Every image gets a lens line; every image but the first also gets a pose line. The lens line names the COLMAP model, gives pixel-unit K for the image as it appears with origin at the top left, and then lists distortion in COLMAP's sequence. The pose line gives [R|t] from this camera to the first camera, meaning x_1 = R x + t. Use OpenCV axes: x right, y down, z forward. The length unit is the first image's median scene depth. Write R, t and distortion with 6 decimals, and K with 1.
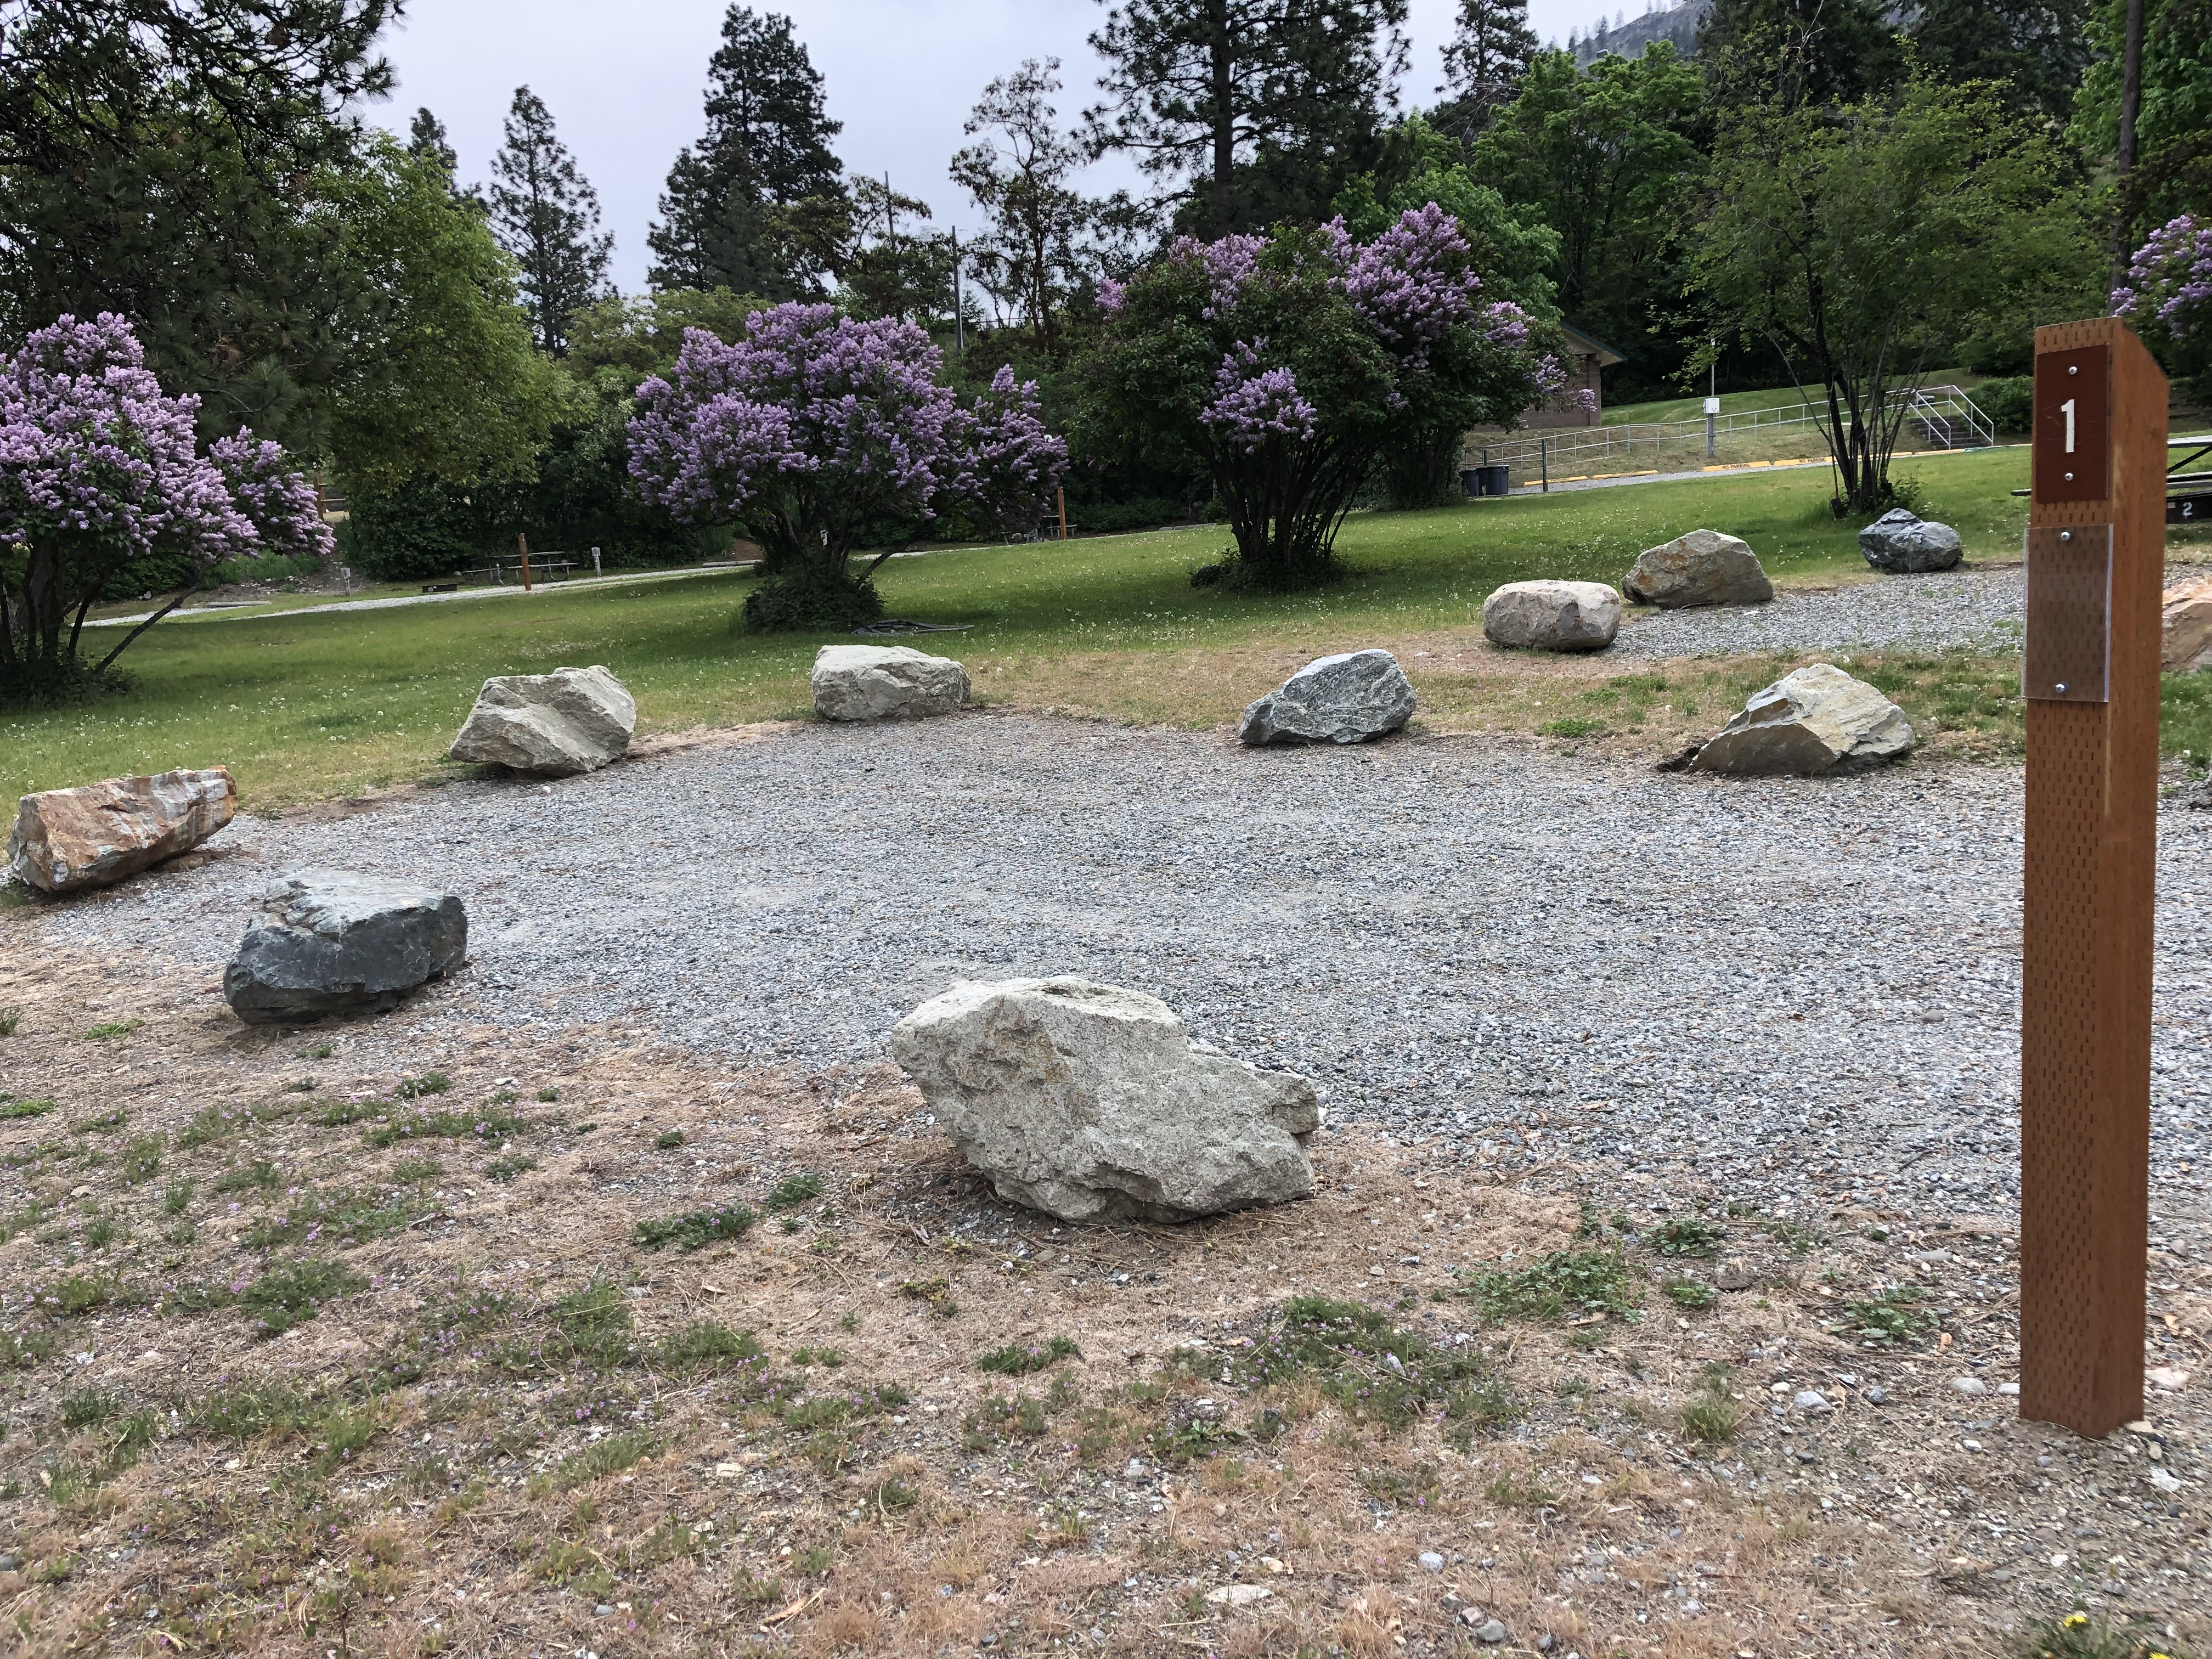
lens RADIAL K [[1788.5, 0, 1102.9], [0, 1788.5, 818.8], [0, 0, 1]] dist [0.033793, -0.044295]
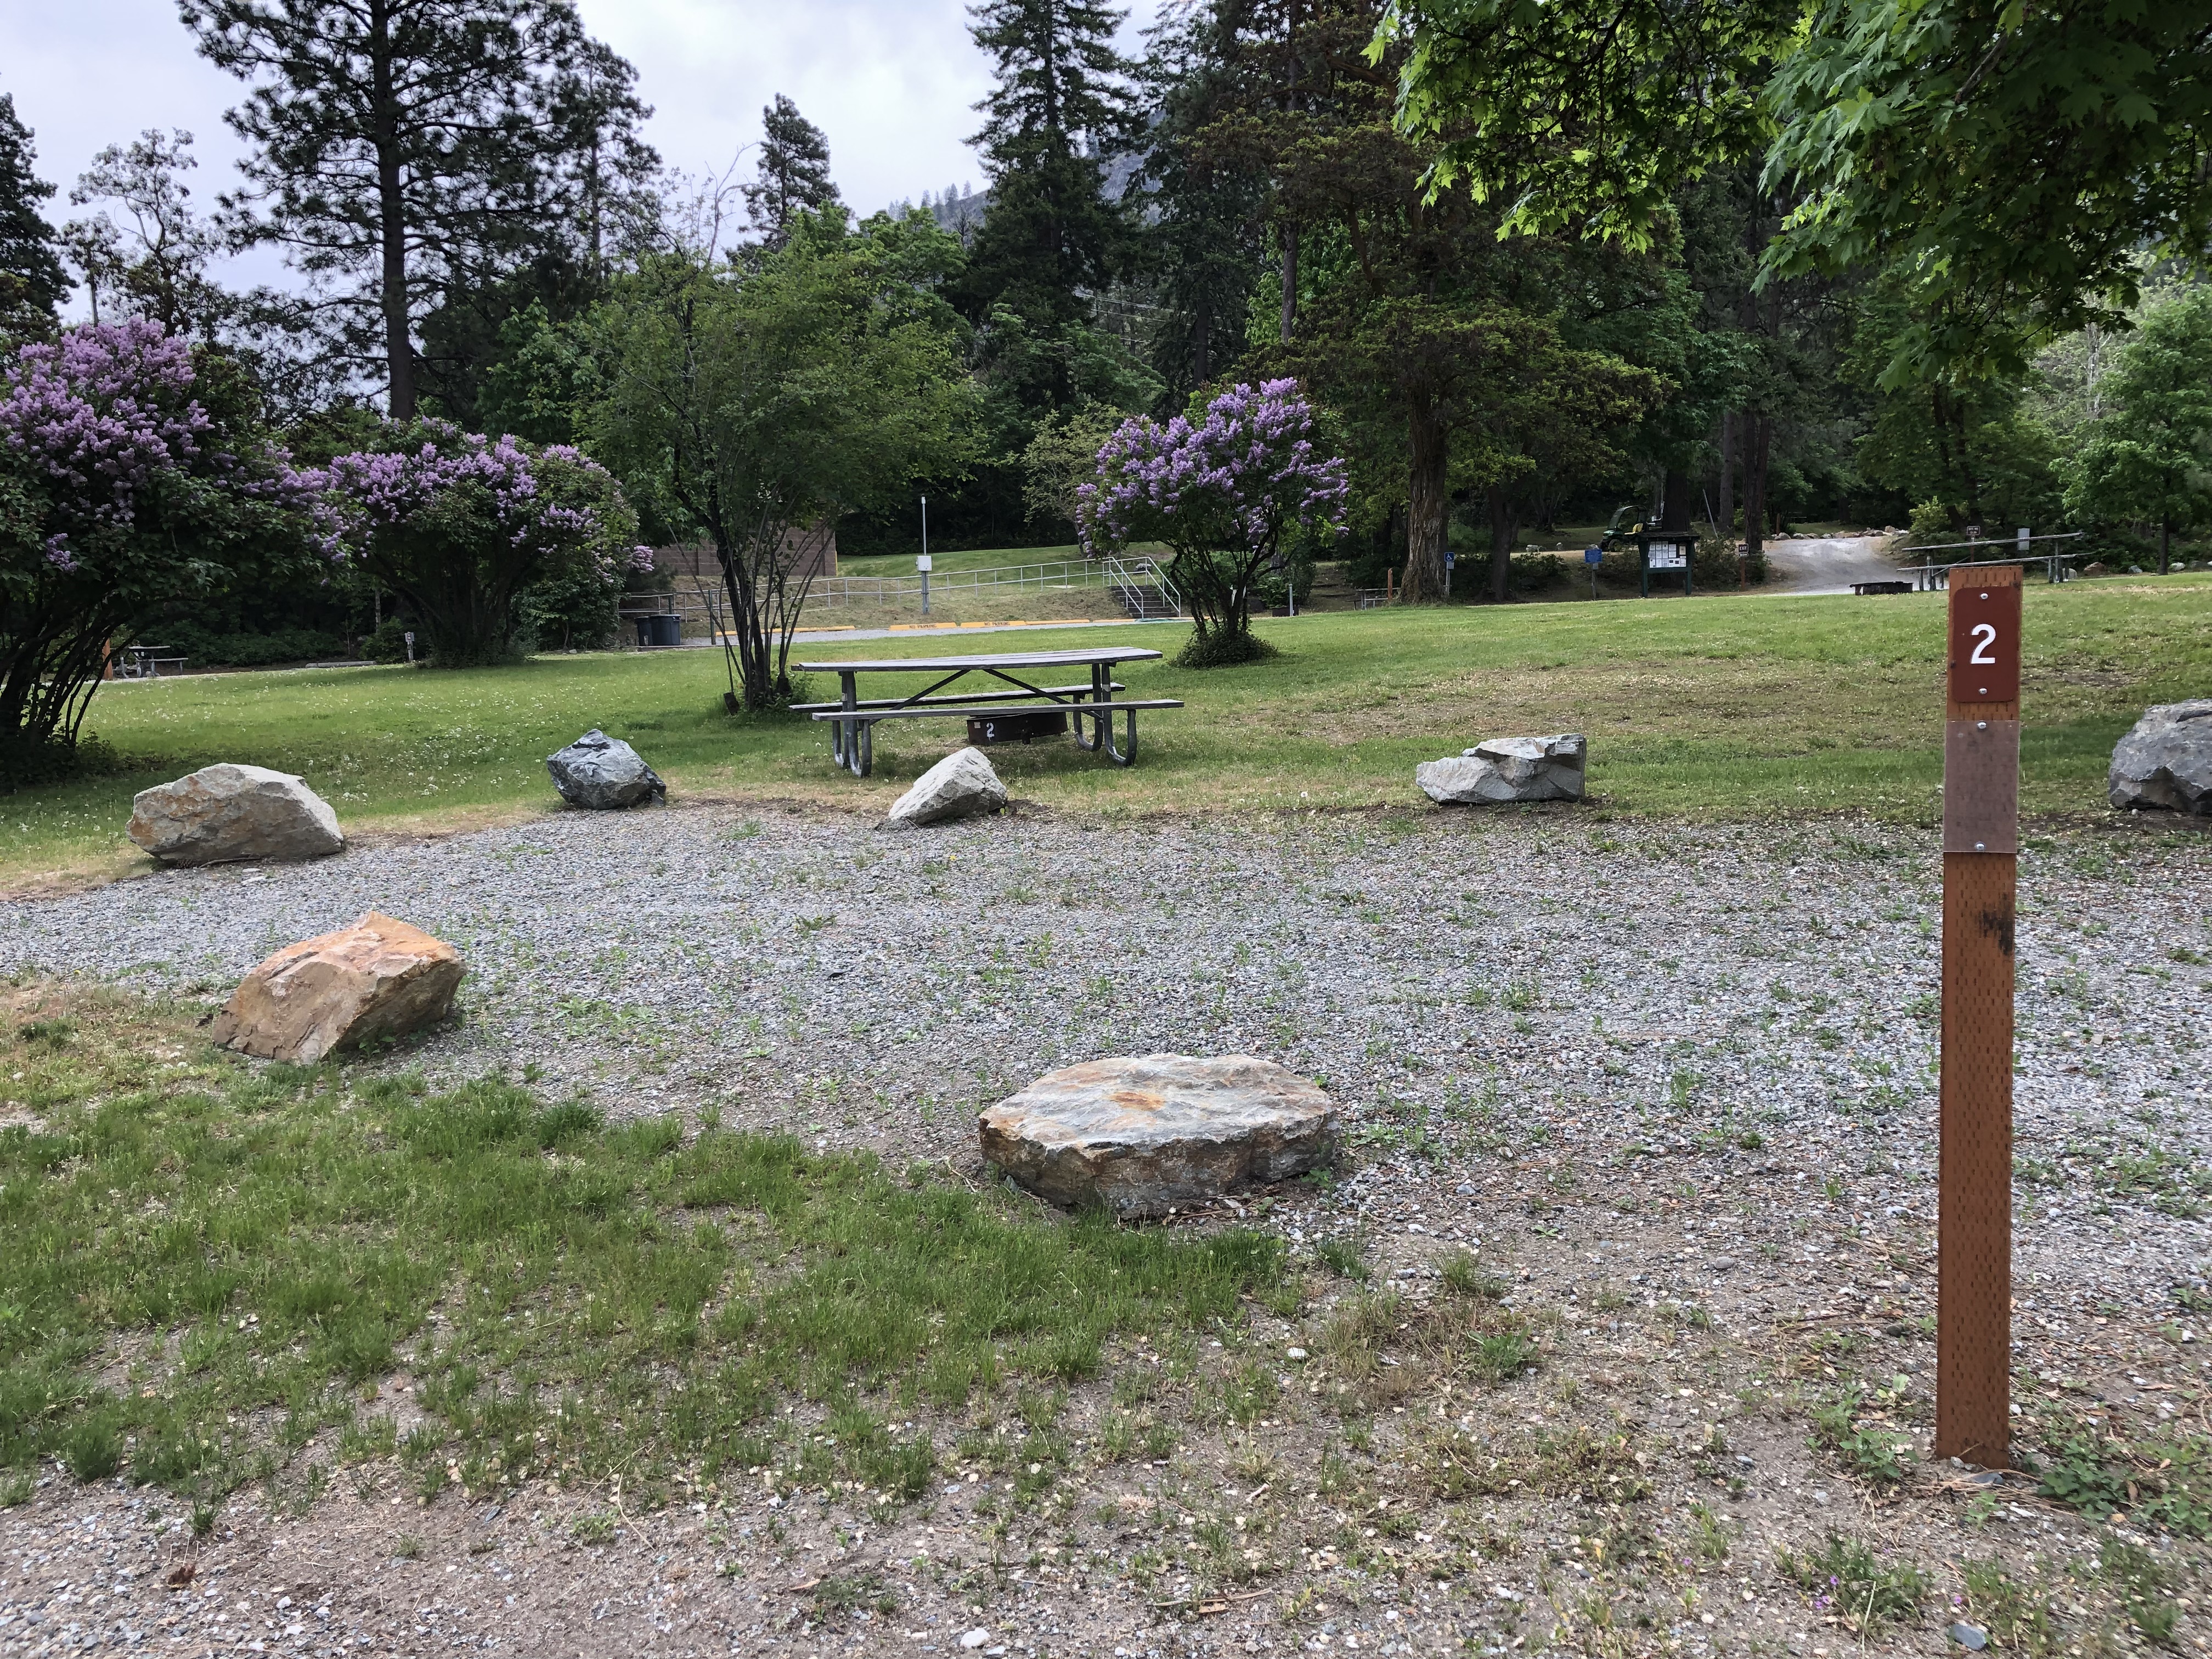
lens RADIAL K [[1788.5, 0, 1114.6], [0, 1788.5, 837.5], [0, 0, 1]] dist [0.033793, -0.044295]
pose [[0.939307, -0.000127, 0.343078, 0.094764], [0.021067, 0.998134, -0.057307, -0.017429], [-0.342431, 0.061057, 0.937557, 0.035757]]
